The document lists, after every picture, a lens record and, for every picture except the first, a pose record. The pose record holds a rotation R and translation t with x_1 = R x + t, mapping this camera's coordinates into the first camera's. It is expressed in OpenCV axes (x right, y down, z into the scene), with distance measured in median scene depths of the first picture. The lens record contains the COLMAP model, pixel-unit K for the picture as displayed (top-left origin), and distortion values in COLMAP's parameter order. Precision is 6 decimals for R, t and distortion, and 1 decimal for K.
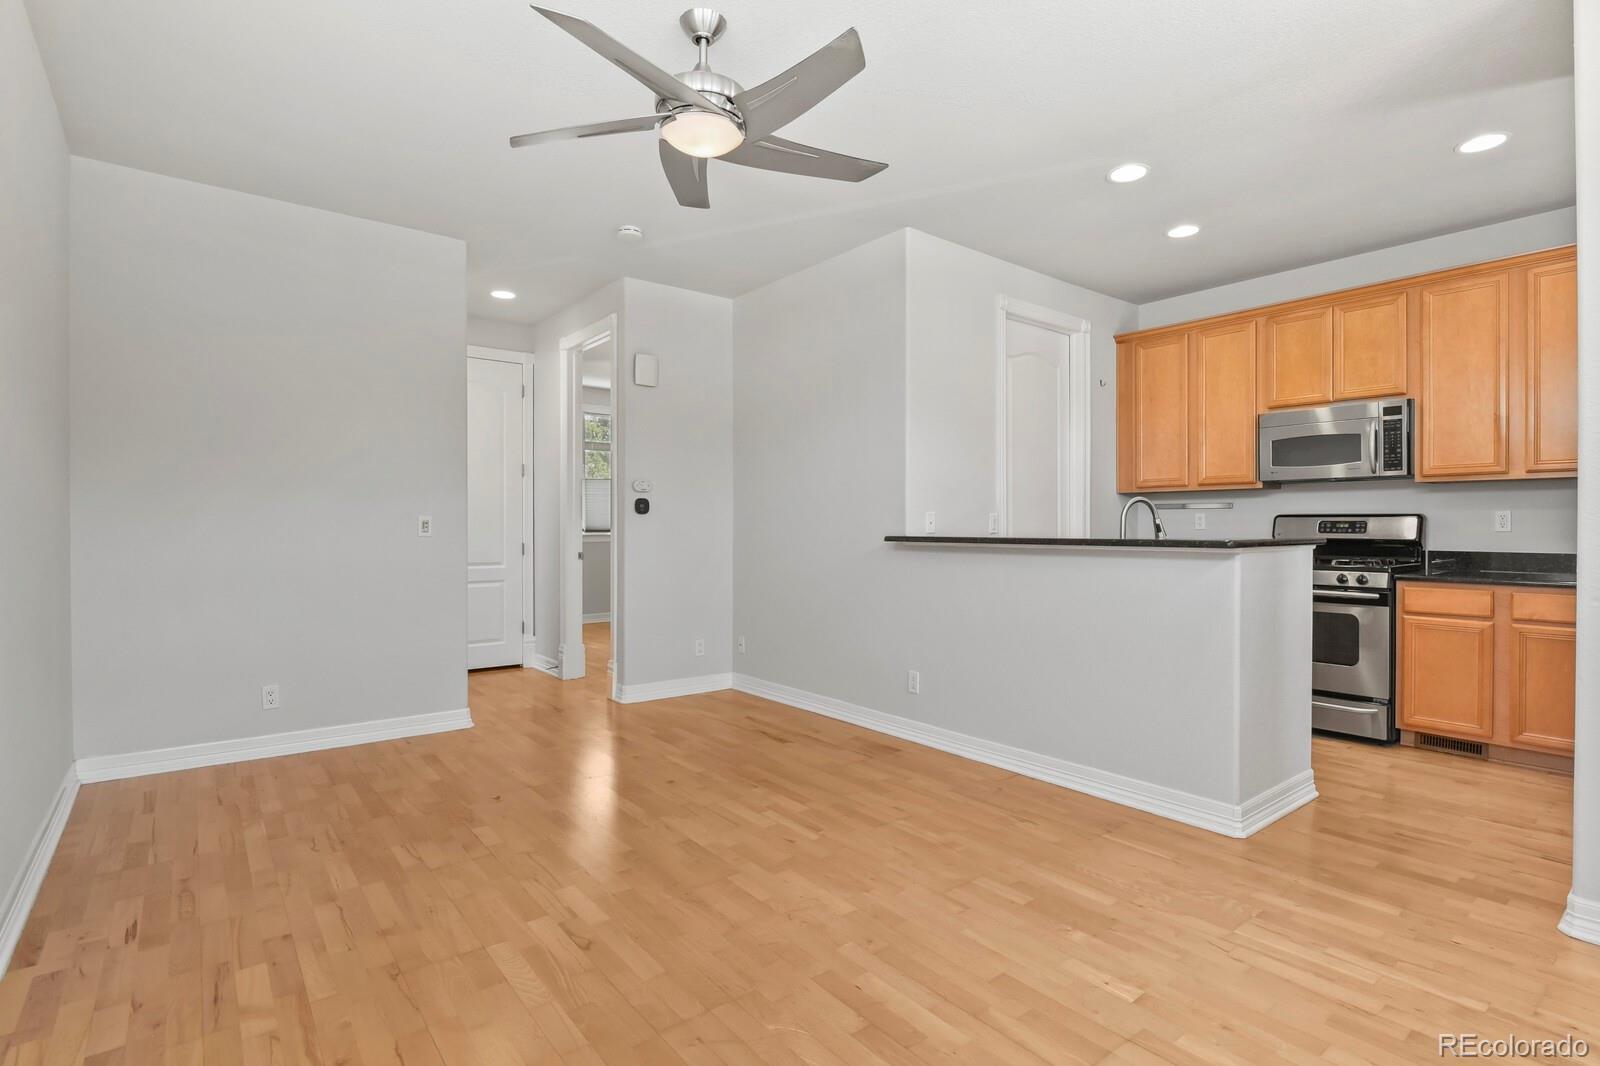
lens RADIAL K [[773.1, 0, 808.9], [0, 773.1, 528.0], [0, 0, 1]] dist [-0.002233, -0.006158]
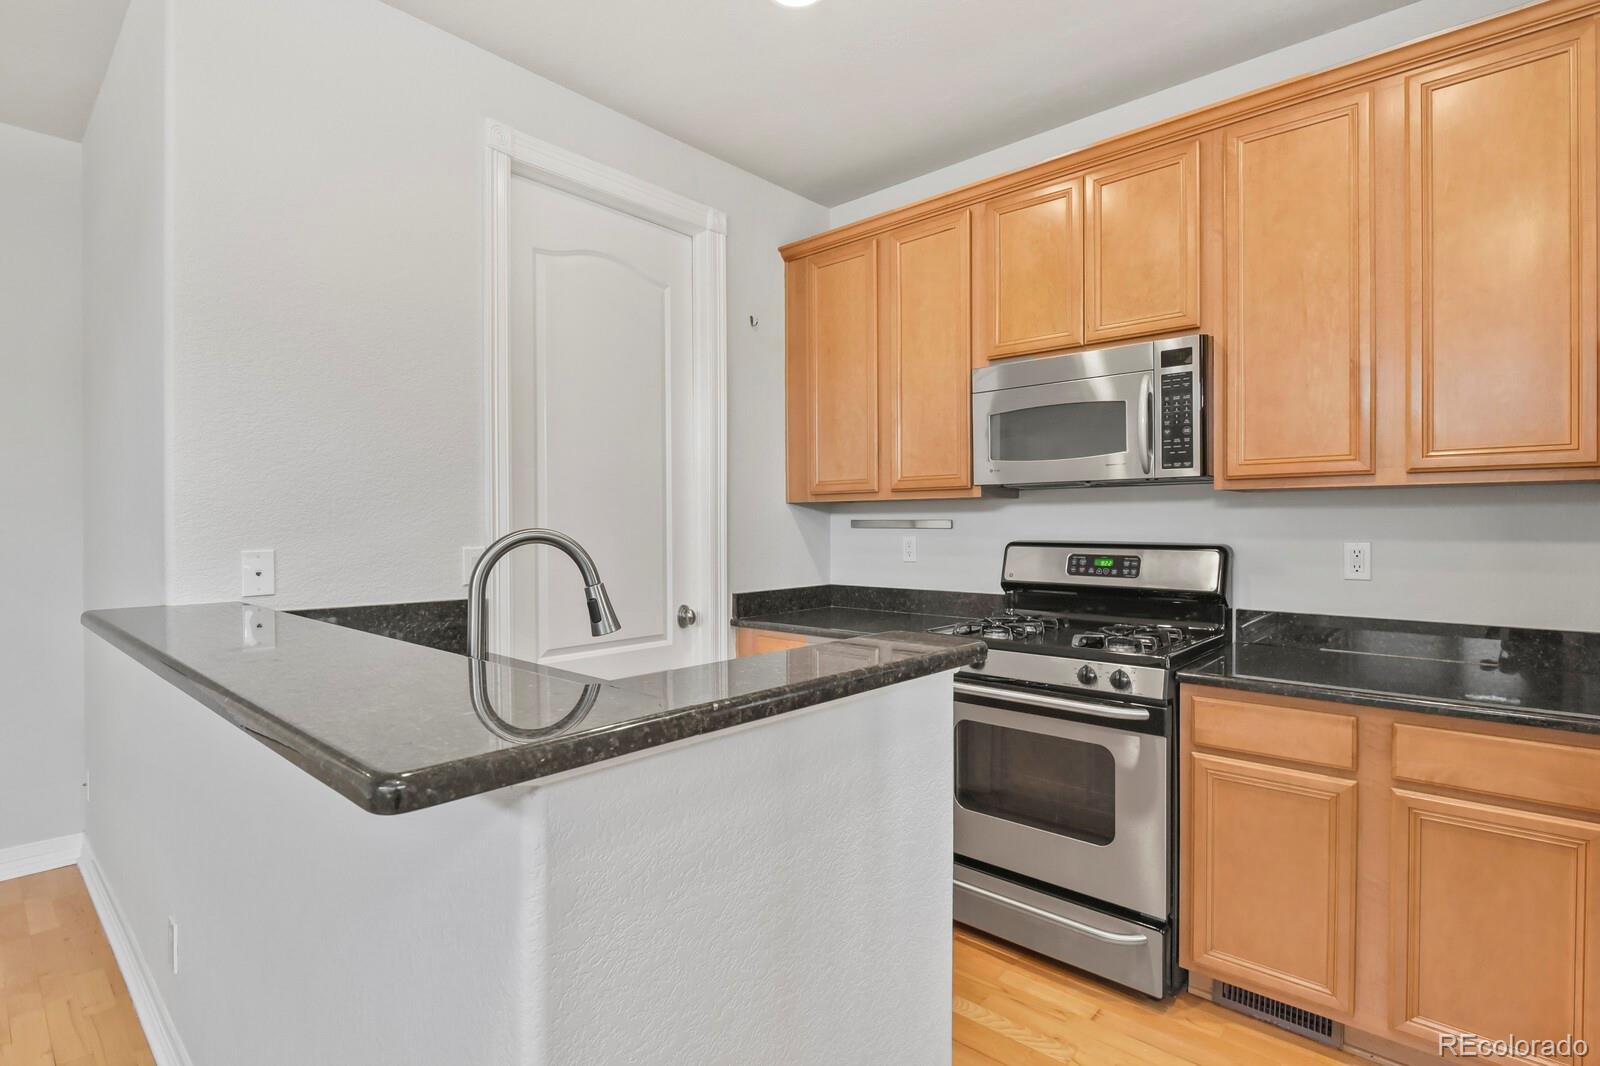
lens RADIAL K [[773.1, 0, 807.9], [0, 773.1, 527.5], [0, 0, 1]] dist [-0.002233, -0.006158]
pose [[0.985873, -0.002912, 0.167467, 0.415576], [0.002678, 0.999995, 0.001624, -0.034752], [-0.167471, -0.001152, 0.985876, 0.514121]]
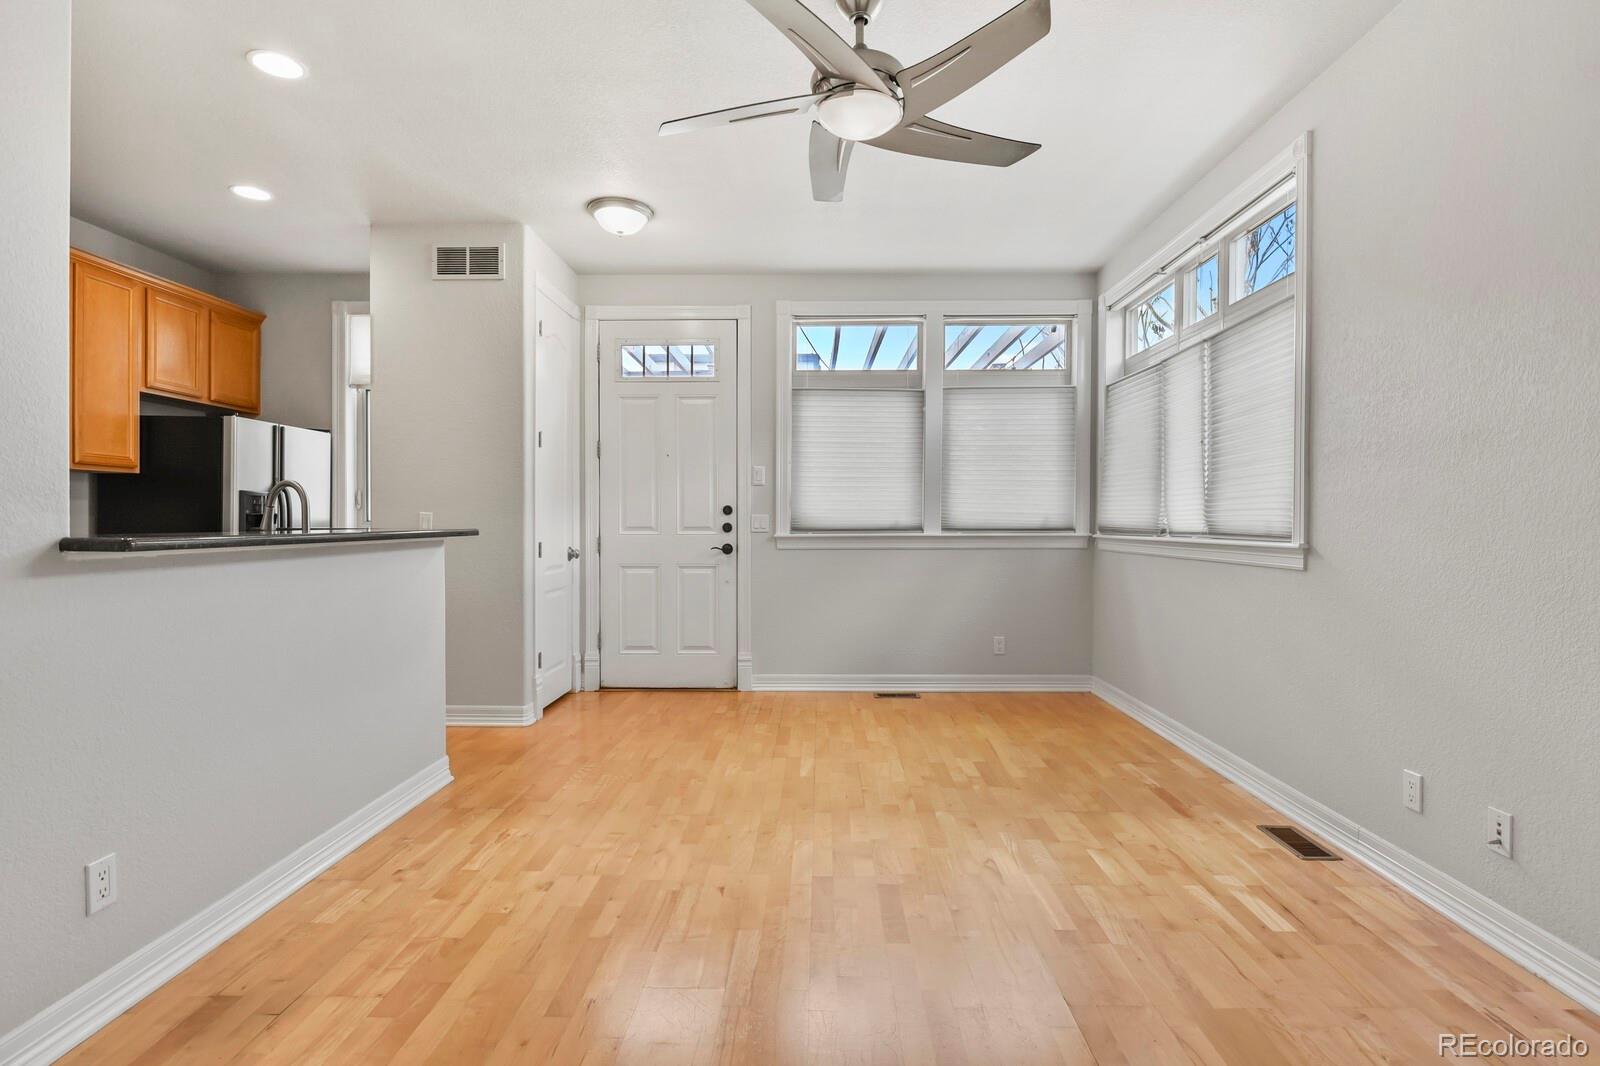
lens RADIAL K [[773.1, 0, 809.1], [0, 773.1, 528.5], [0, 0, 1]] dist [-0.002233, -0.006158]
pose [[-0.770272, -0.009474, 0.637645, -0.426303], [-0.002064, 0.999921, 0.012364, -0.000255], [-0.637712, 0.008207, -0.770231, 1.070446]]
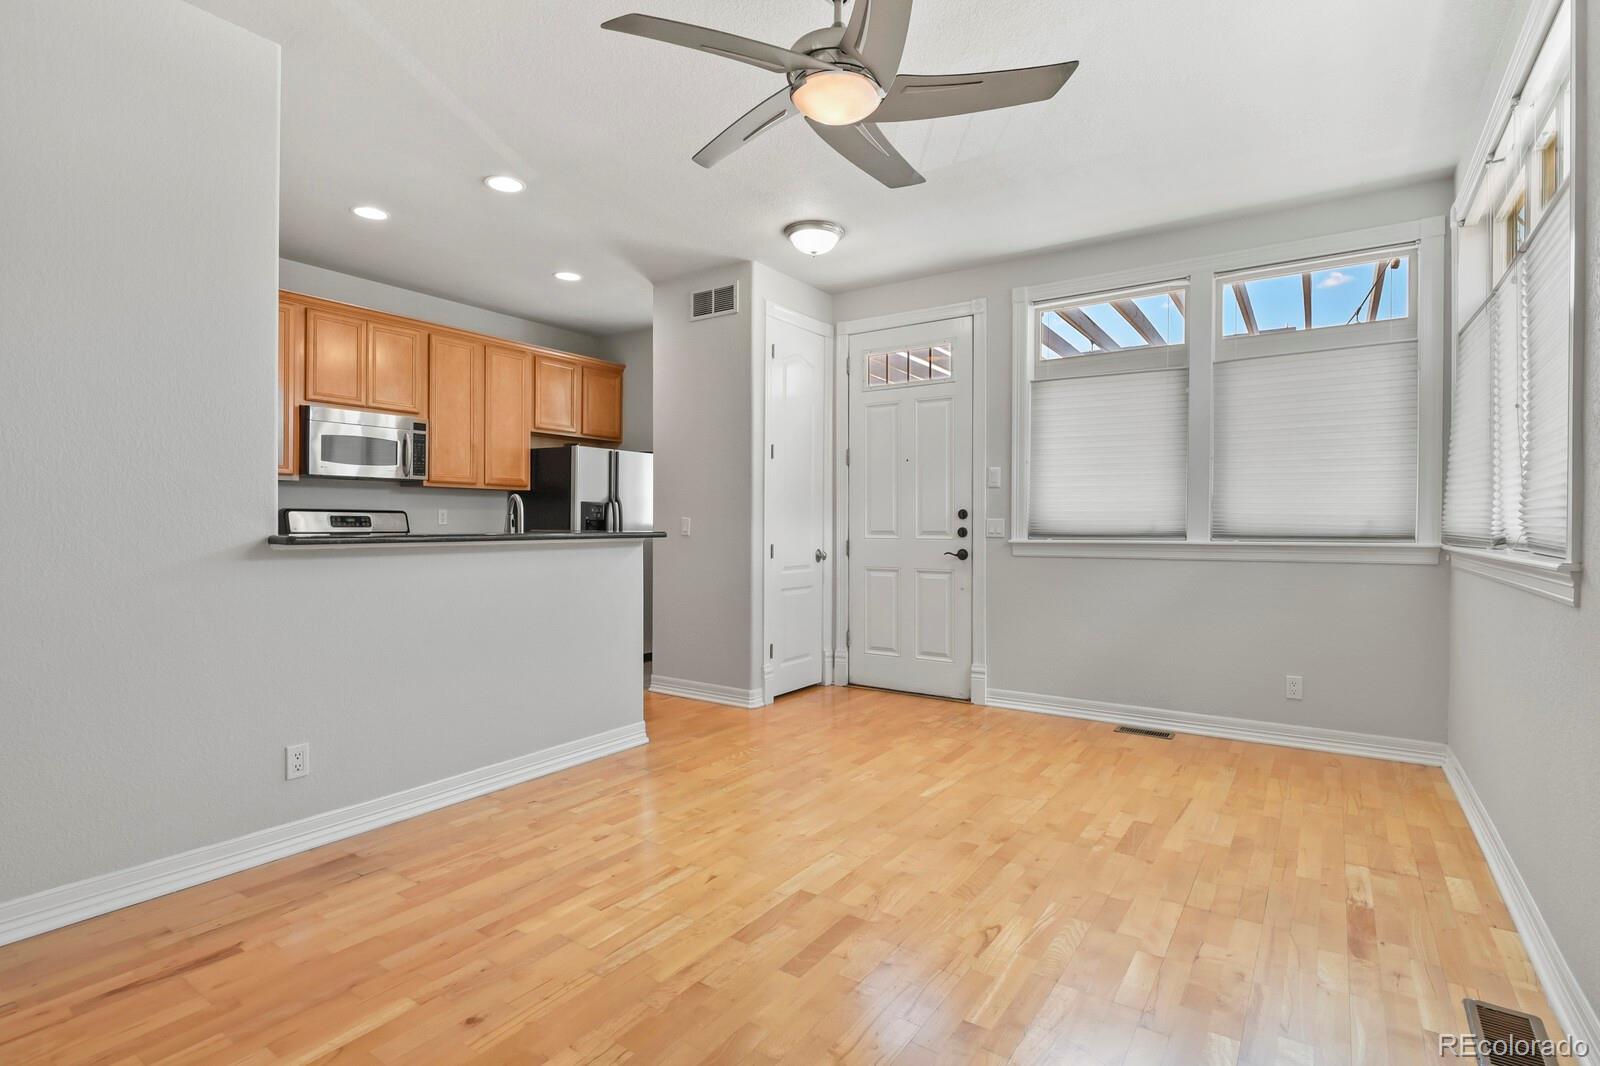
lens RADIAL K [[773.1, 0, 810.0], [0, 773.1, 528.0], [0, 0, 1]] dist [-0.002233, -0.006158]
pose [[-0.296554, -0.007305, 0.954988, -0.605130], [-0.001516, 0.999973, 0.007179, -0.000874], [-0.955015, 0.000681, -0.296557, 0.778700]]
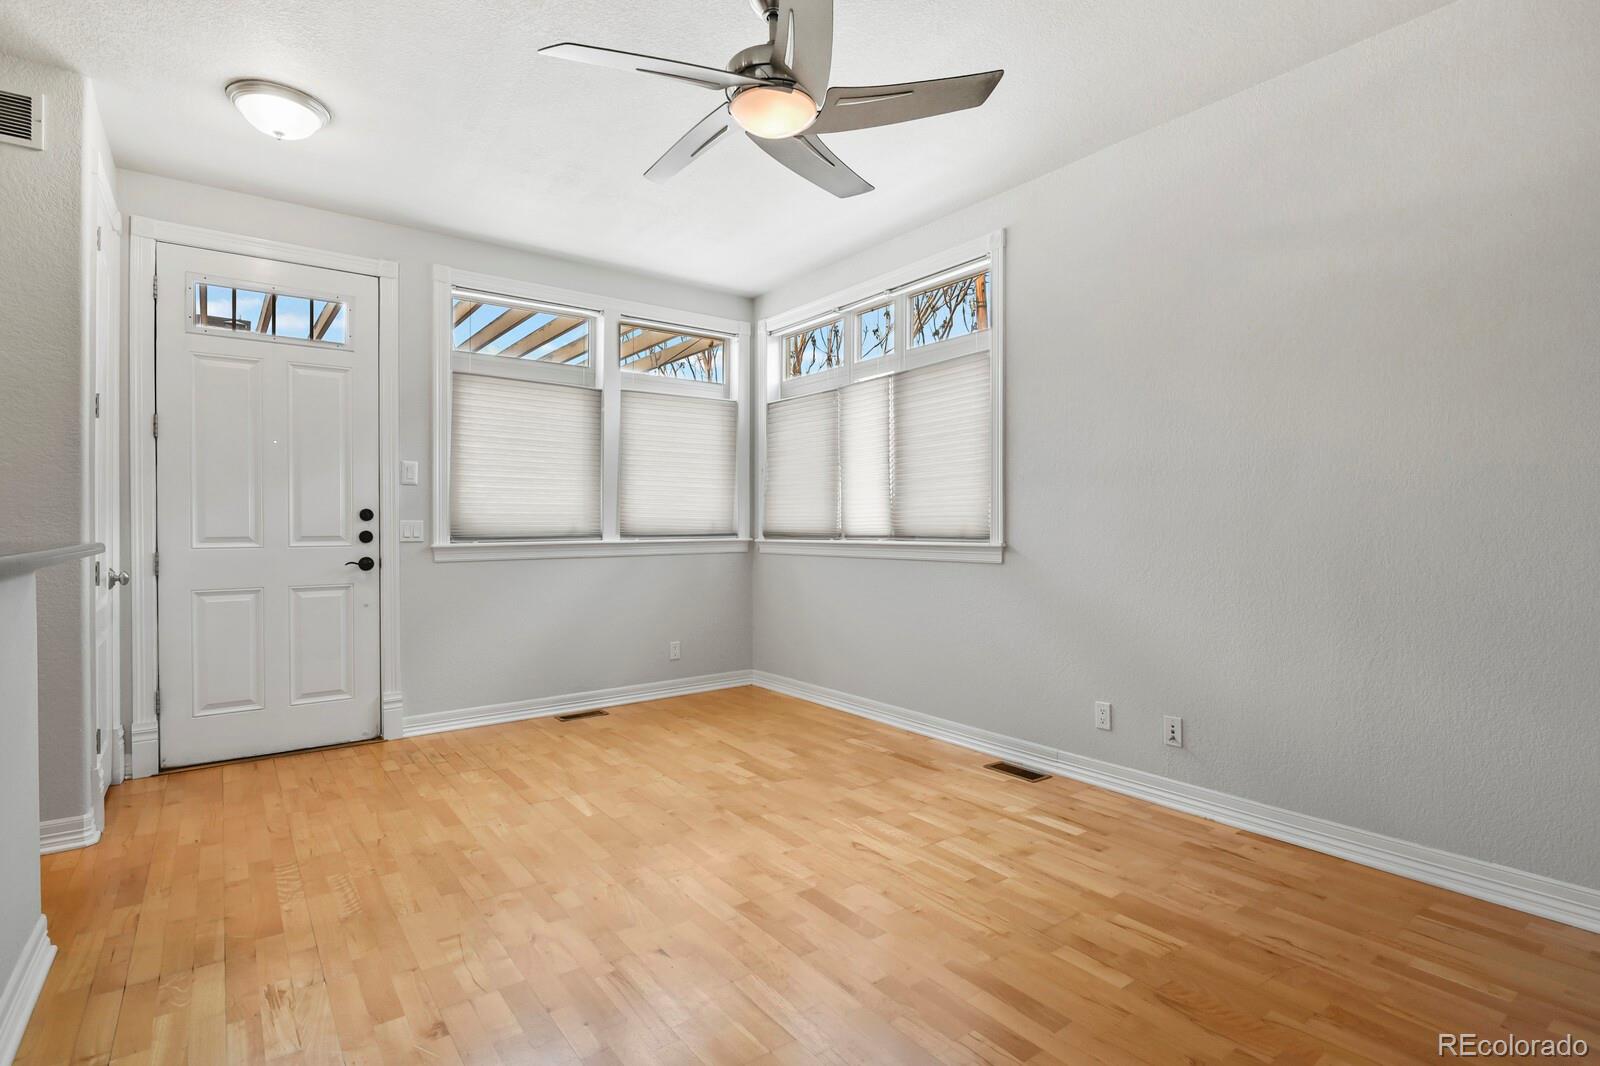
lens RADIAL K [[773.1, 0, 807.6], [0, 773.1, 528.8], [0, 0, 1]] dist [-0.002233, -0.006158]
pose [[-0.999644, 0.000864, 0.026686, -0.122267], [0.000980, 0.999990, 0.004311, 0.000159], [-0.026682, 0.004336, -0.999635, 1.165662]]
